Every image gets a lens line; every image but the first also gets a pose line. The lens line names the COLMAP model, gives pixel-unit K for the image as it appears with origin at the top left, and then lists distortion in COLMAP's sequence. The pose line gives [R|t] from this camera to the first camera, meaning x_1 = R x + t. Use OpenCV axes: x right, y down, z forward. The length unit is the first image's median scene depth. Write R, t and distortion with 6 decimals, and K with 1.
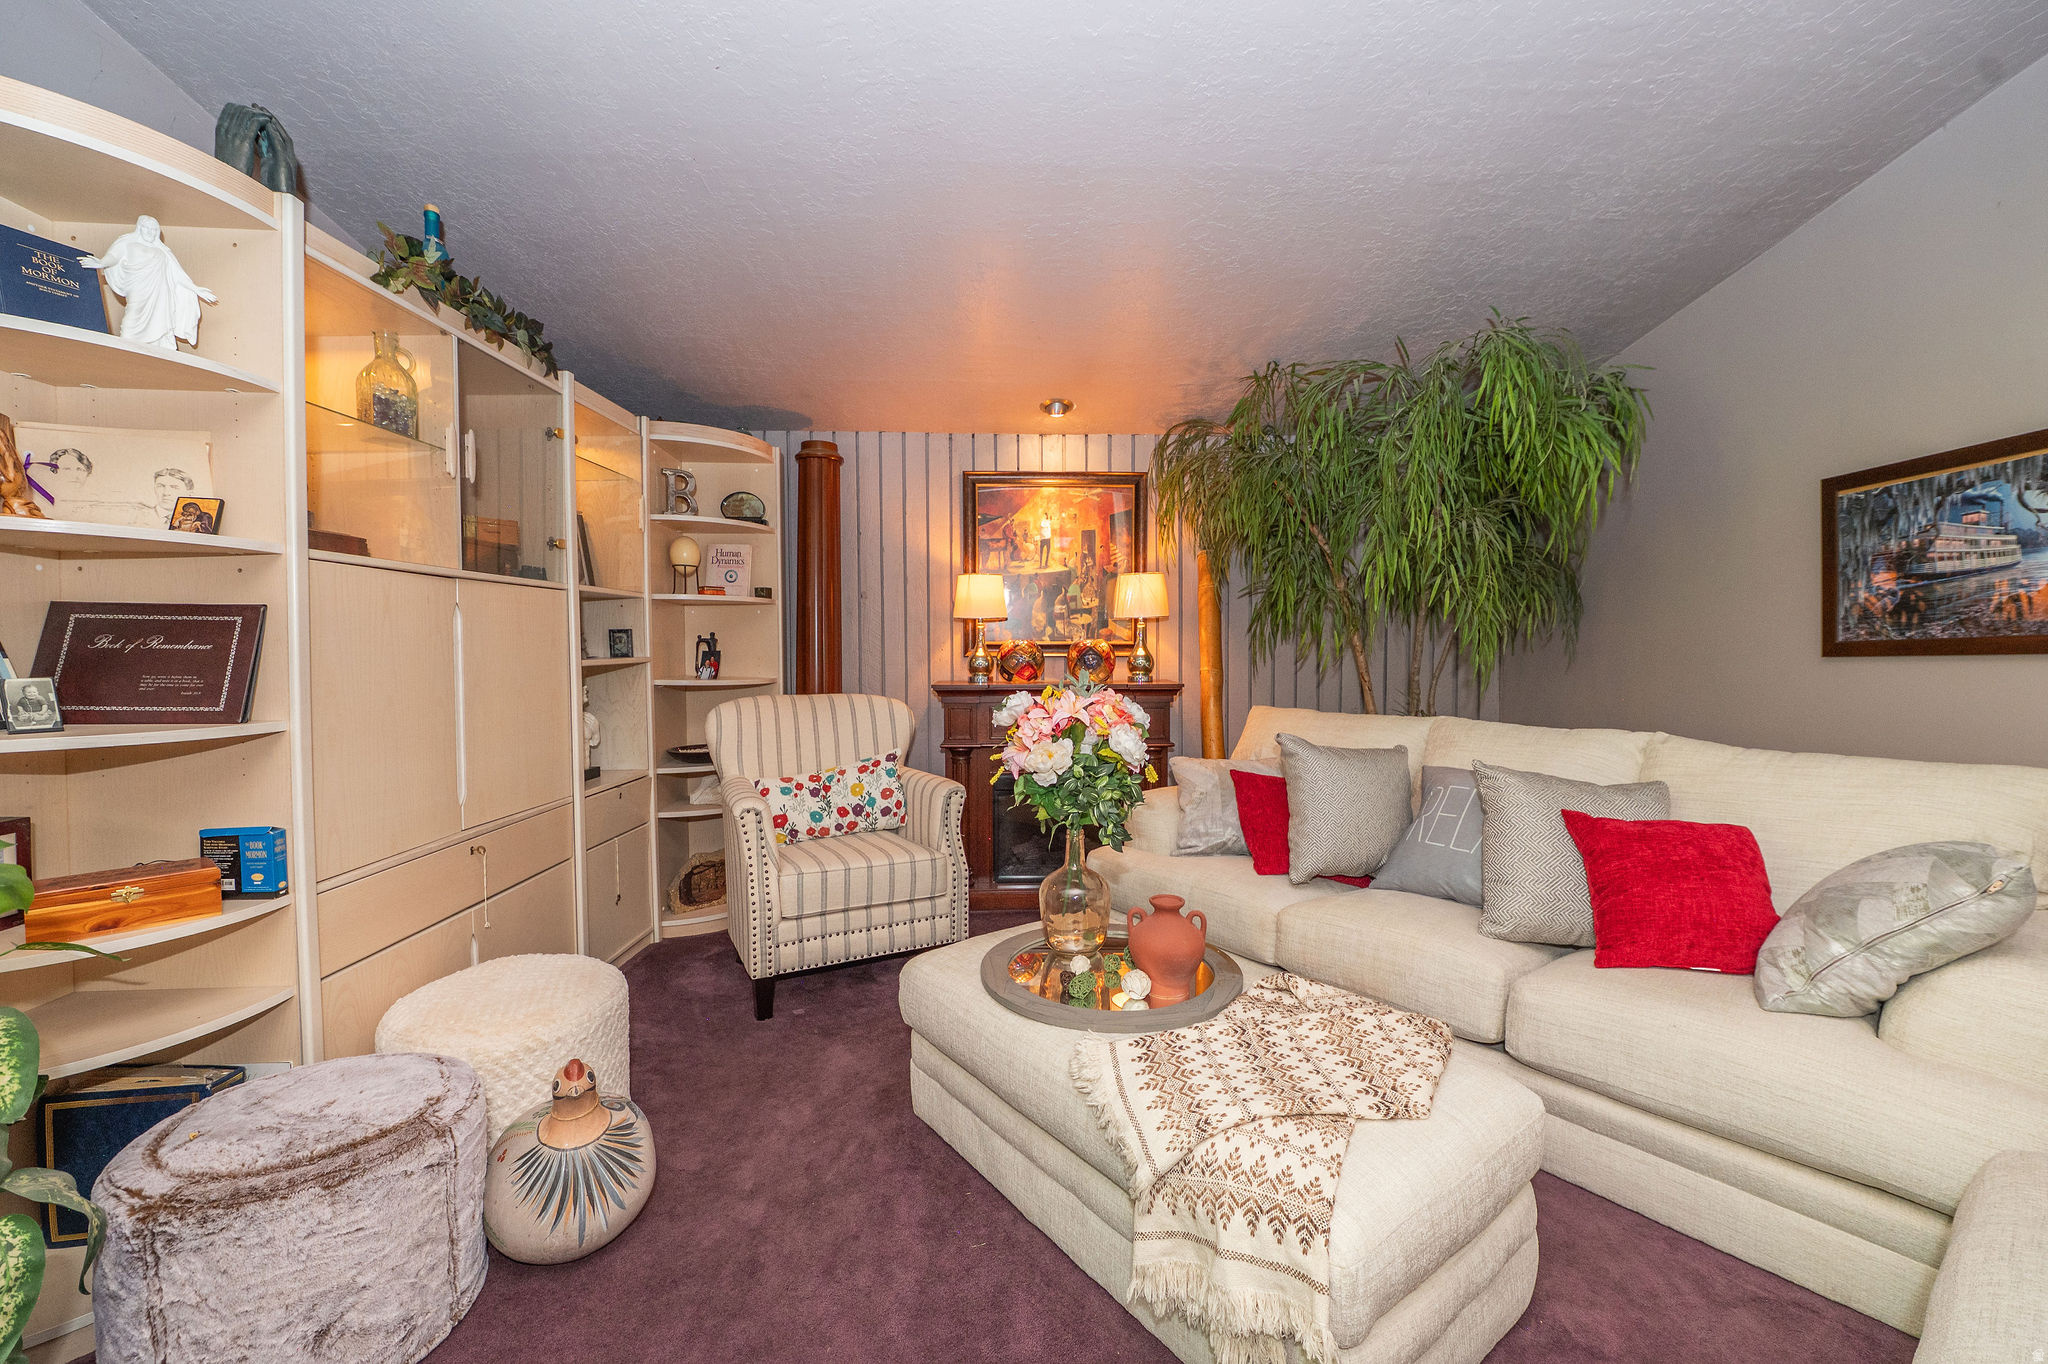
lens RADIAL K [[805.3, 0, 1017.0], [0, 805.3, 672.1], [0, 0, 1]] dist [-0.007276, -0.000236]
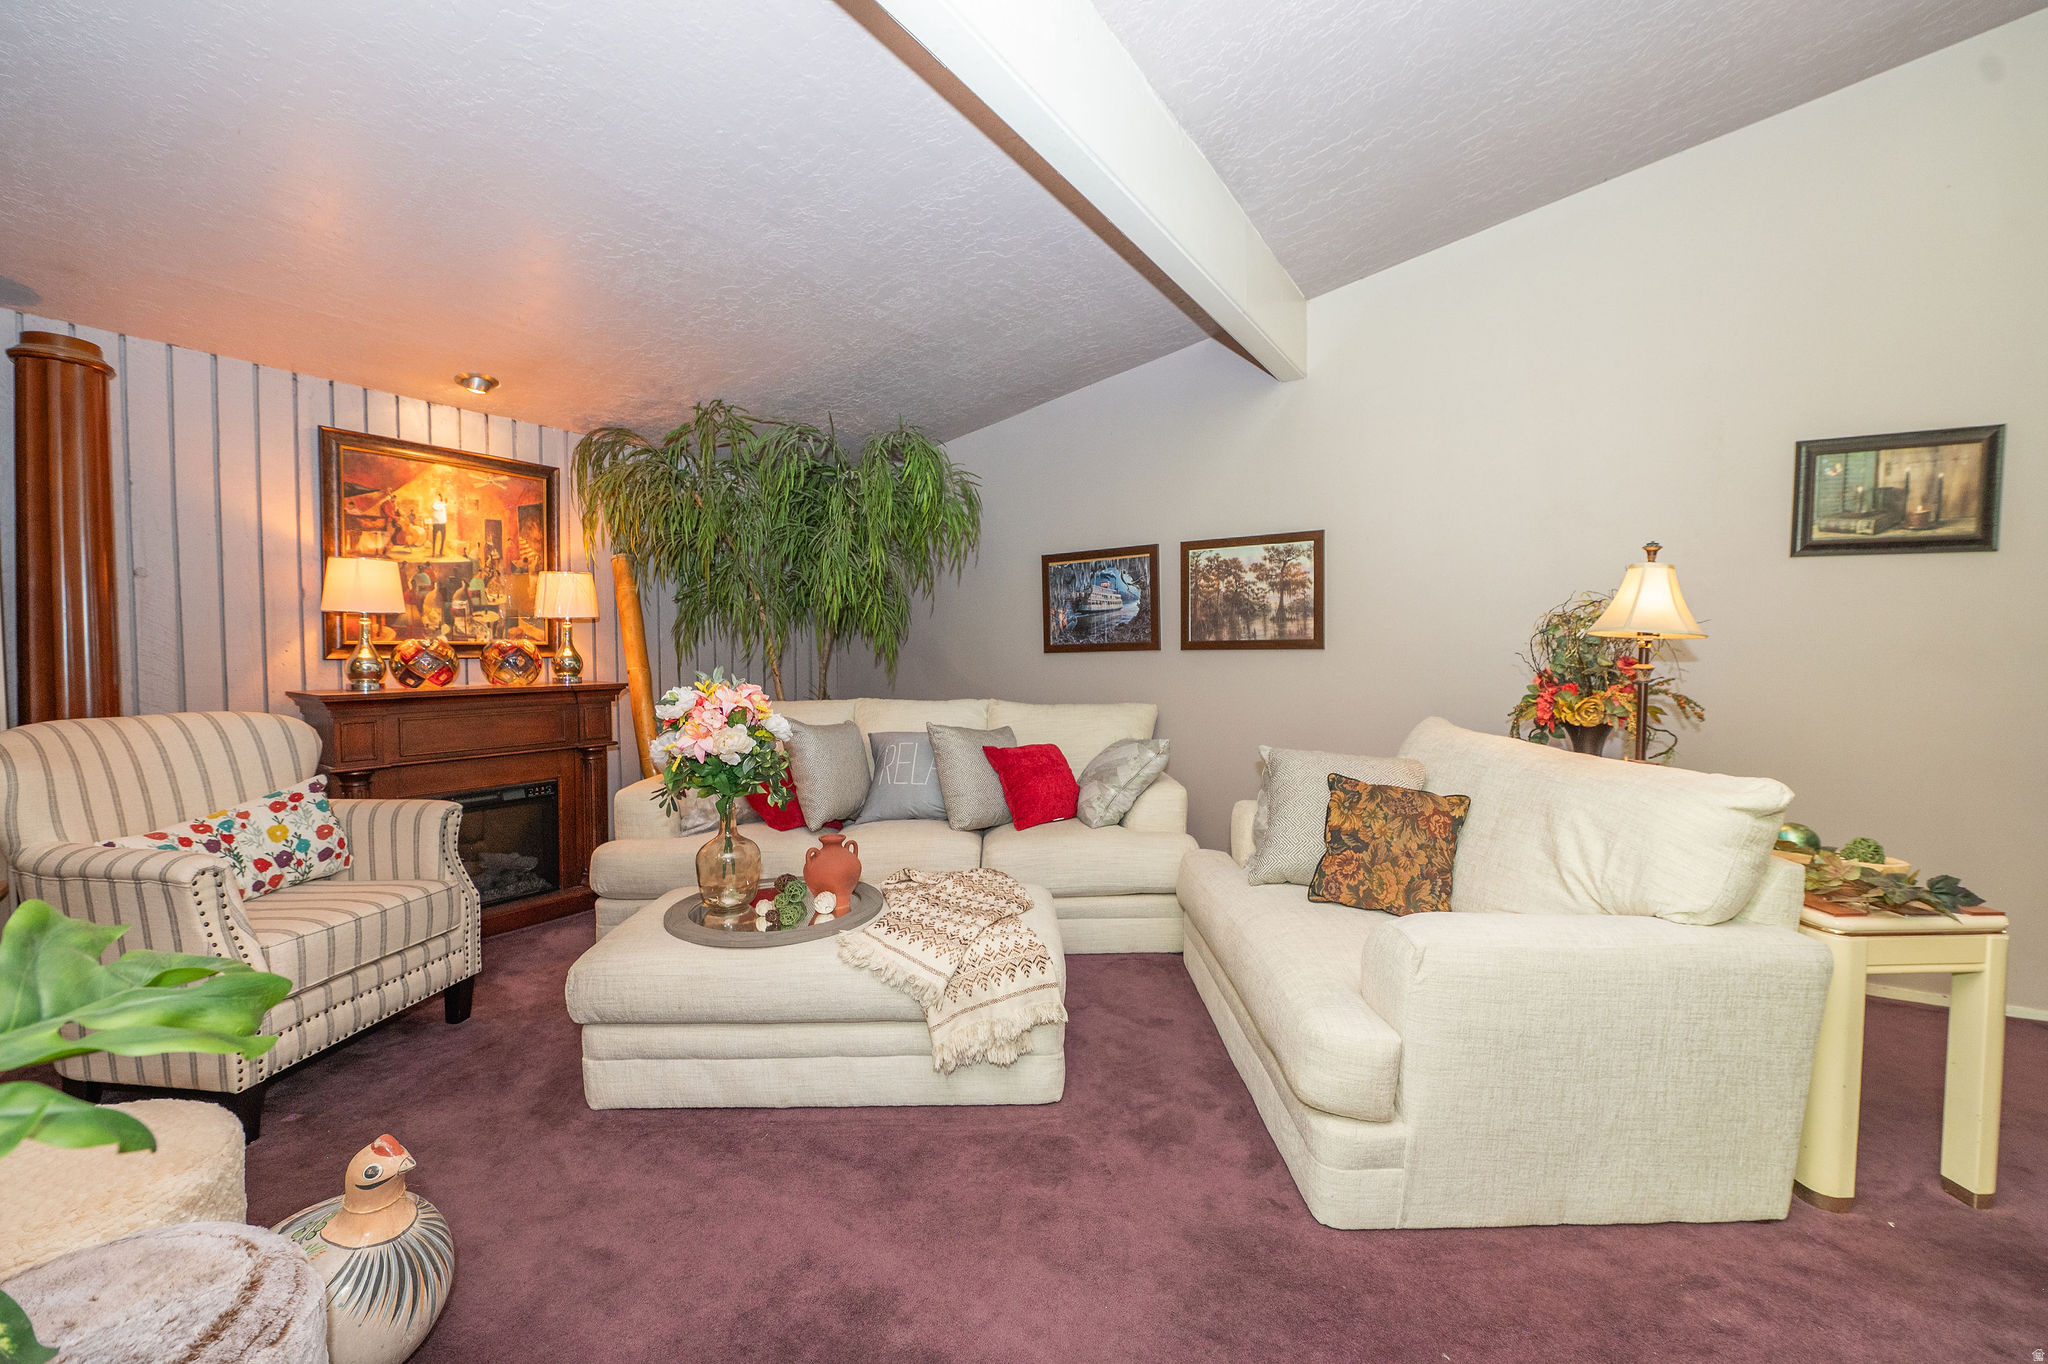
lens RADIAL K [[805.3, 0, 1017.0], [0, 805.3, 672.1], [0, 0, 1]] dist [-0.007276, -0.000236]
pose [[0.587592, -0.024084, 0.808799, -0.344396], [0.024715, 0.999625, 0.011810, 0.000757], [-0.808780, 0.013050, 0.587966, -0.017106]]
